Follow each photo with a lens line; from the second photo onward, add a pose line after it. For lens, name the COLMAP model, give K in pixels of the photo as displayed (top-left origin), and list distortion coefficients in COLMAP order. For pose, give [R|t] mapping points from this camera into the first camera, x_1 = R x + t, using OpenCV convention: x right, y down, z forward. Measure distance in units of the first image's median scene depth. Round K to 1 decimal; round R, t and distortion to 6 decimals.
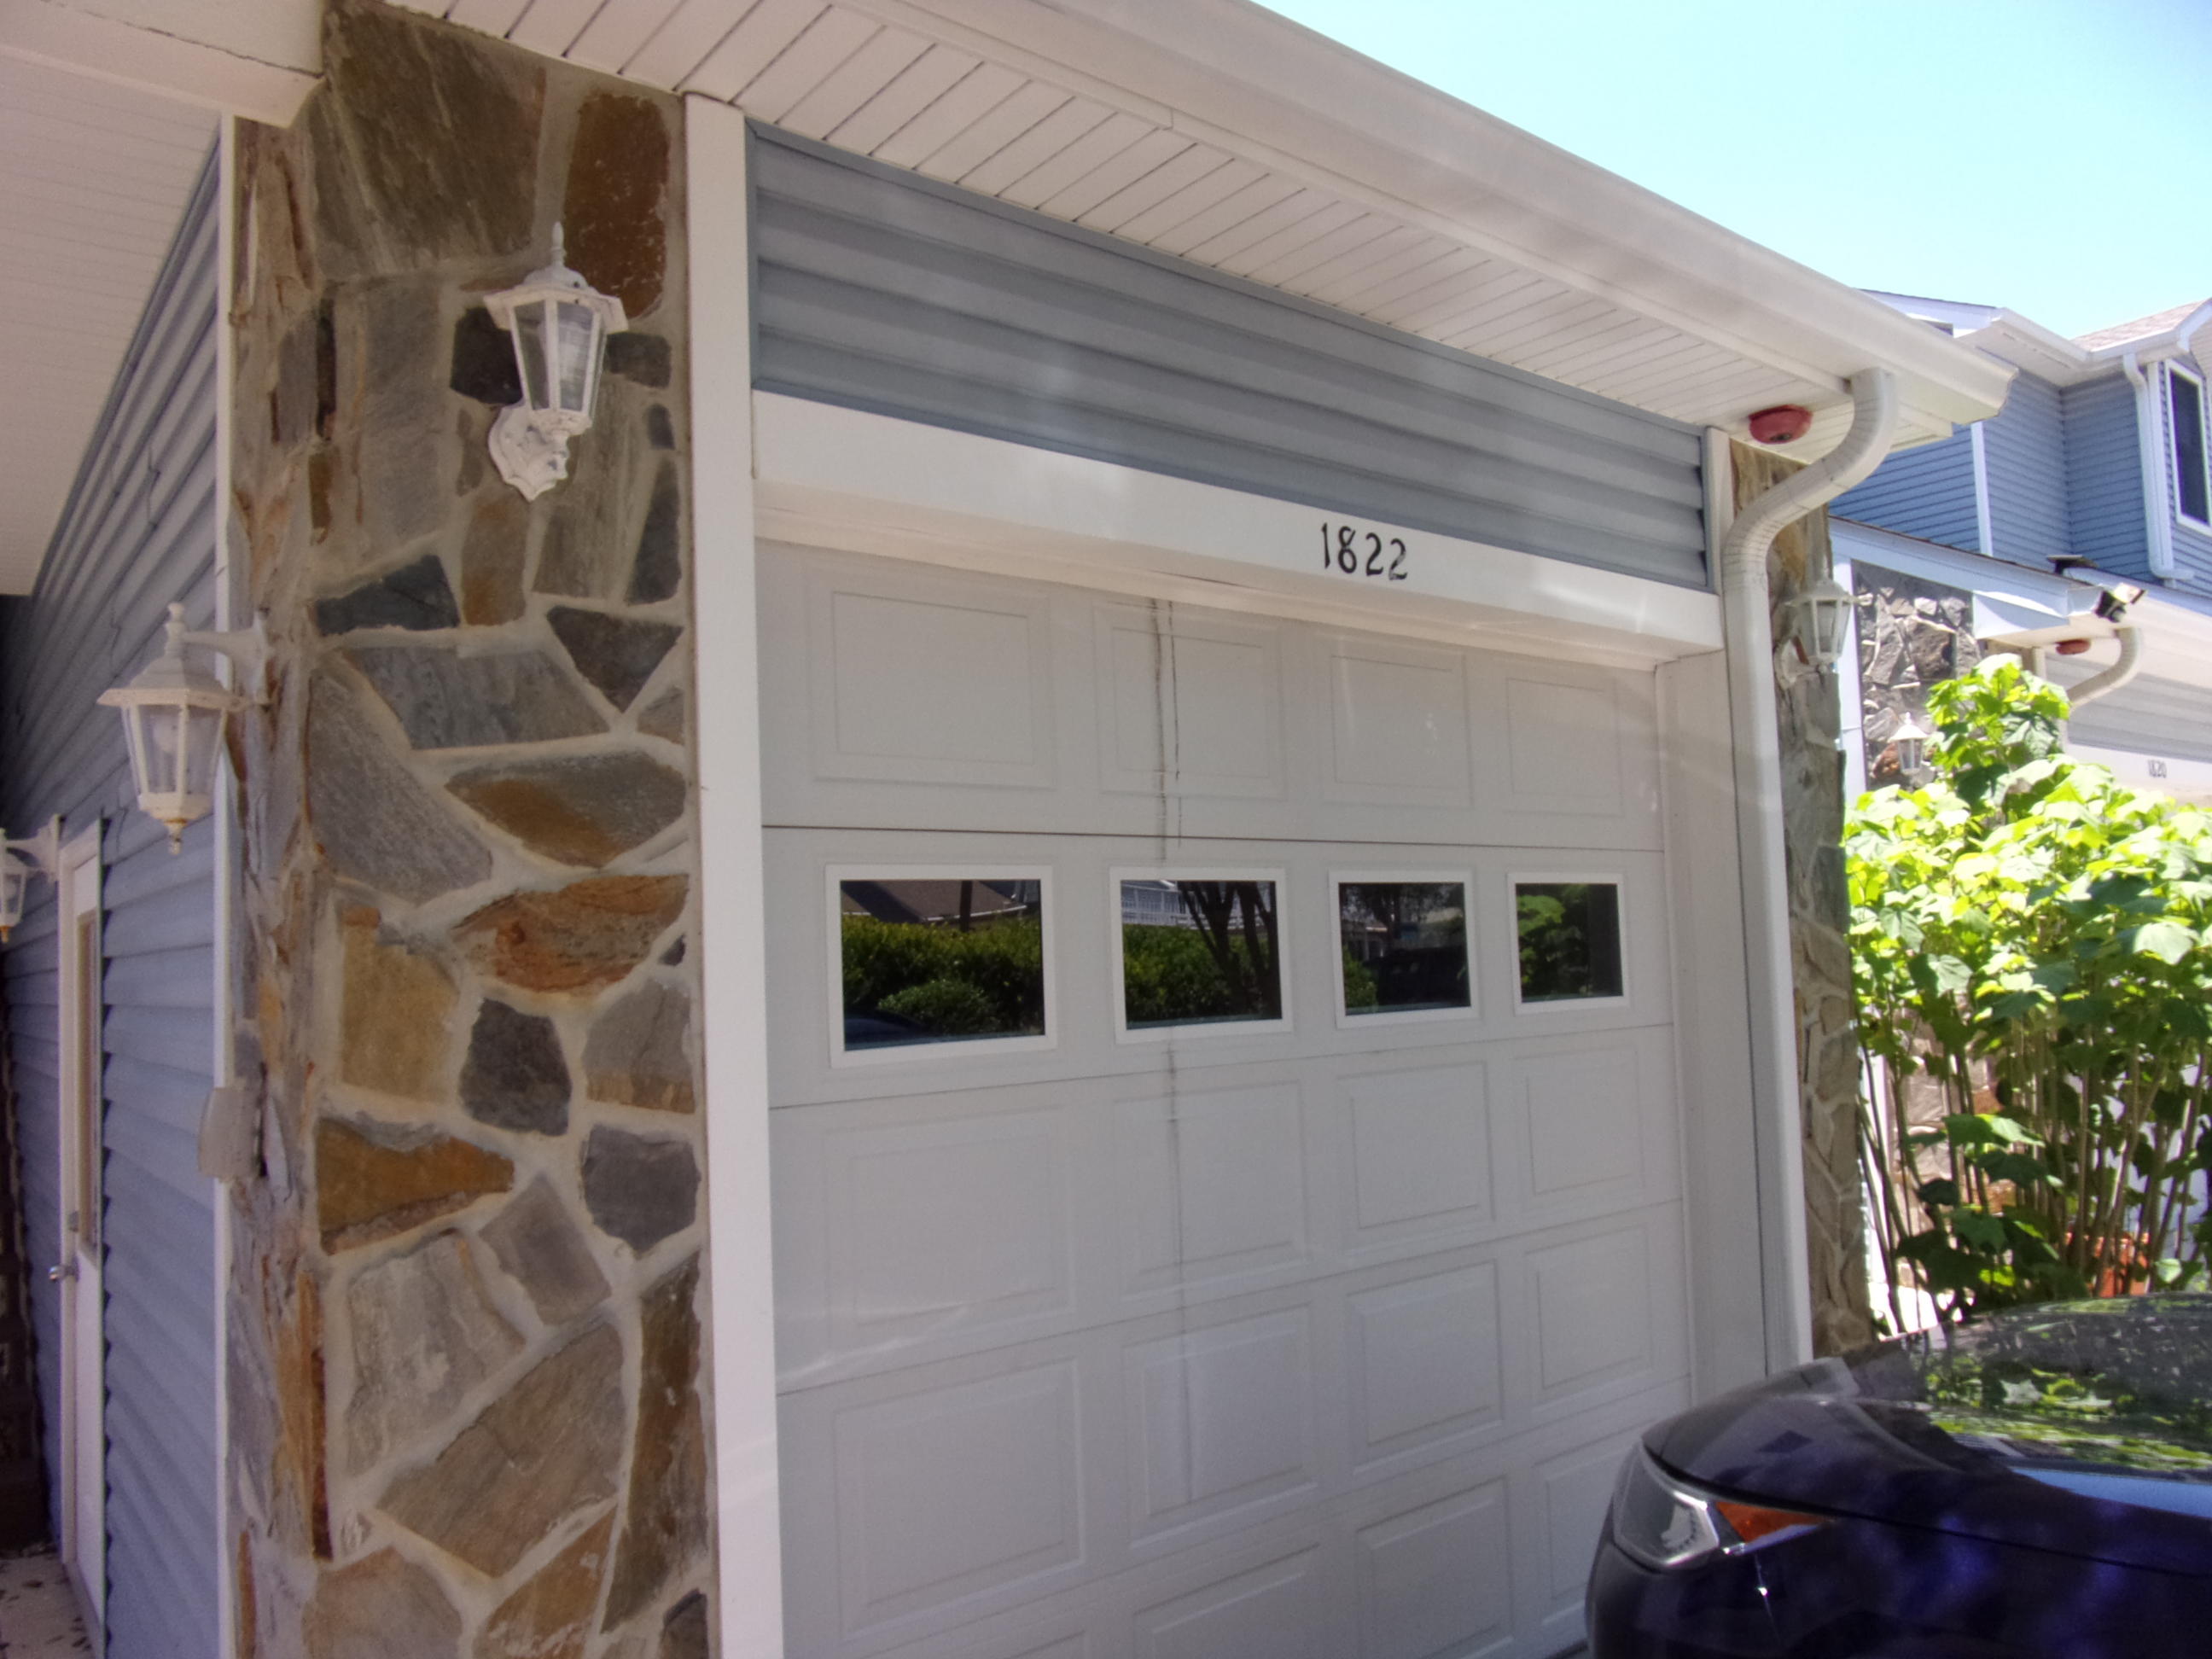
lens RADIAL K [[1625.9, 0, 1104.9], [0, 1625.9, 853.7], [0, 0, 1]] dist [-0.046219, 0.028230]
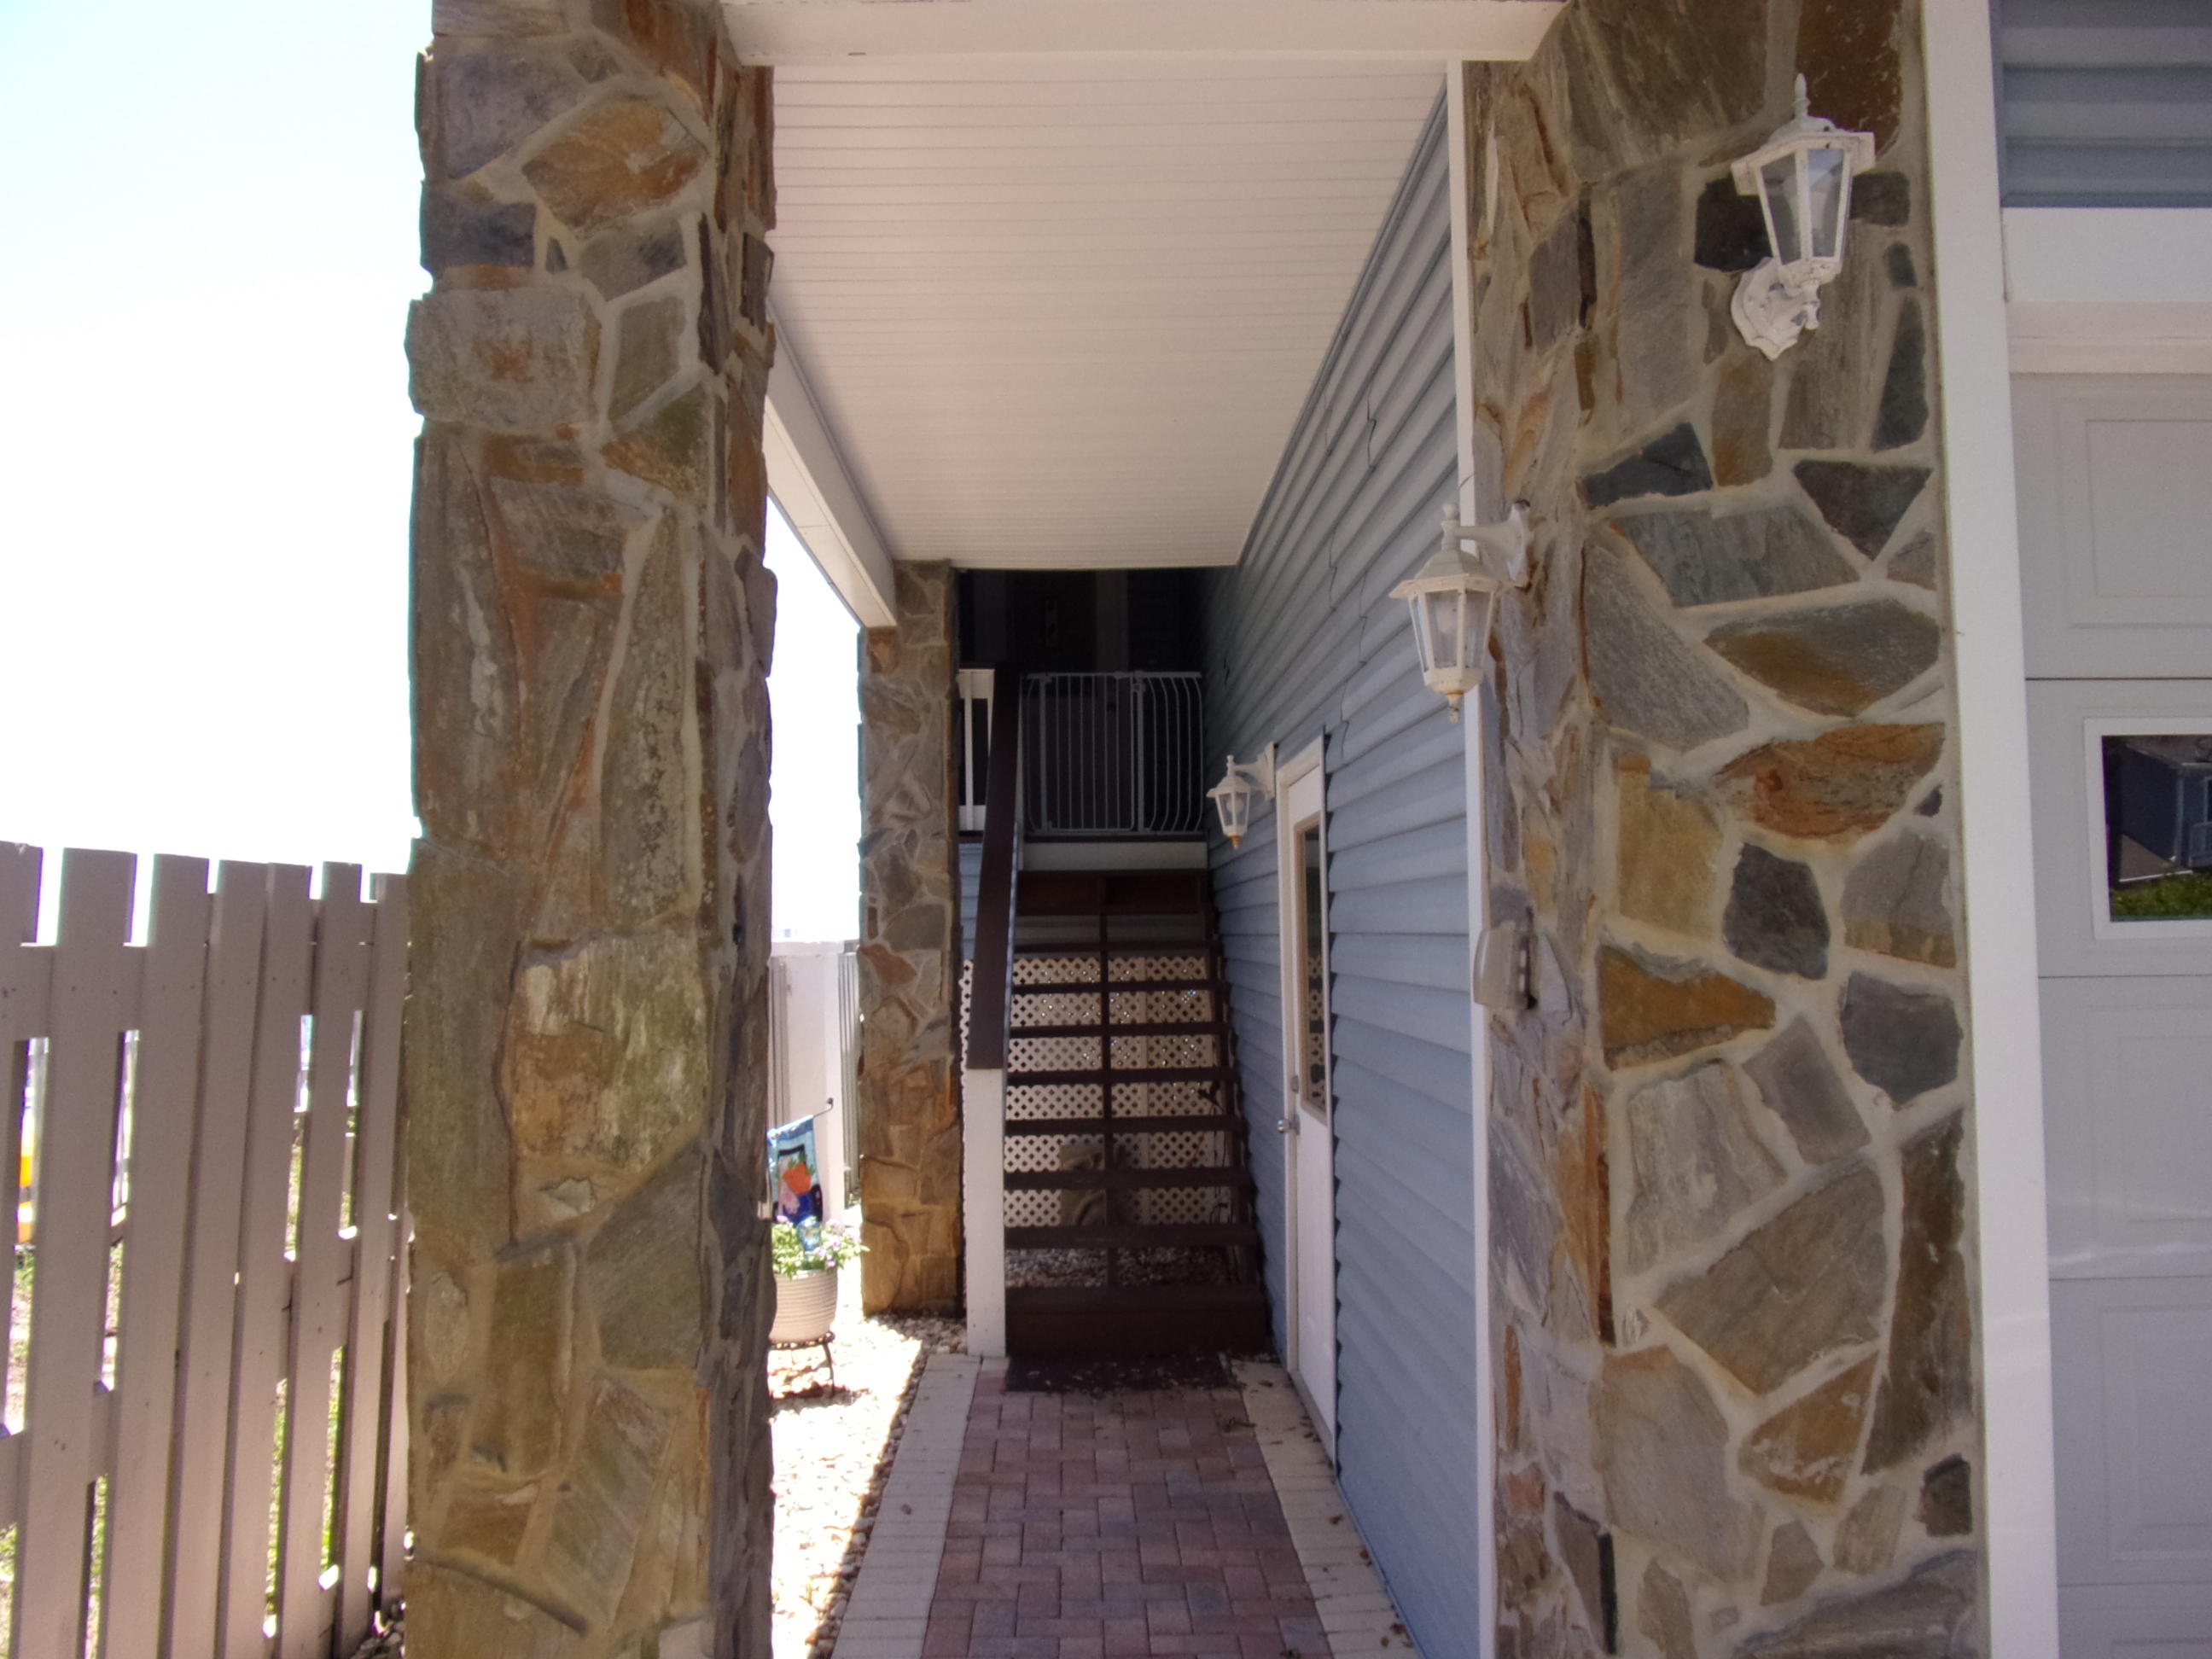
lens RADIAL K [[1625.9, 0, 1103.8], [0, 1625.9, 845.2], [0, 0, 1]] dist [-0.046219, 0.028230]
pose [[0.796327, -0.002885, -0.604860, -0.079254], [0.021386, 0.999498, 0.023388, 0.055200], [0.604488, -0.031560, 0.795989, -0.074140]]
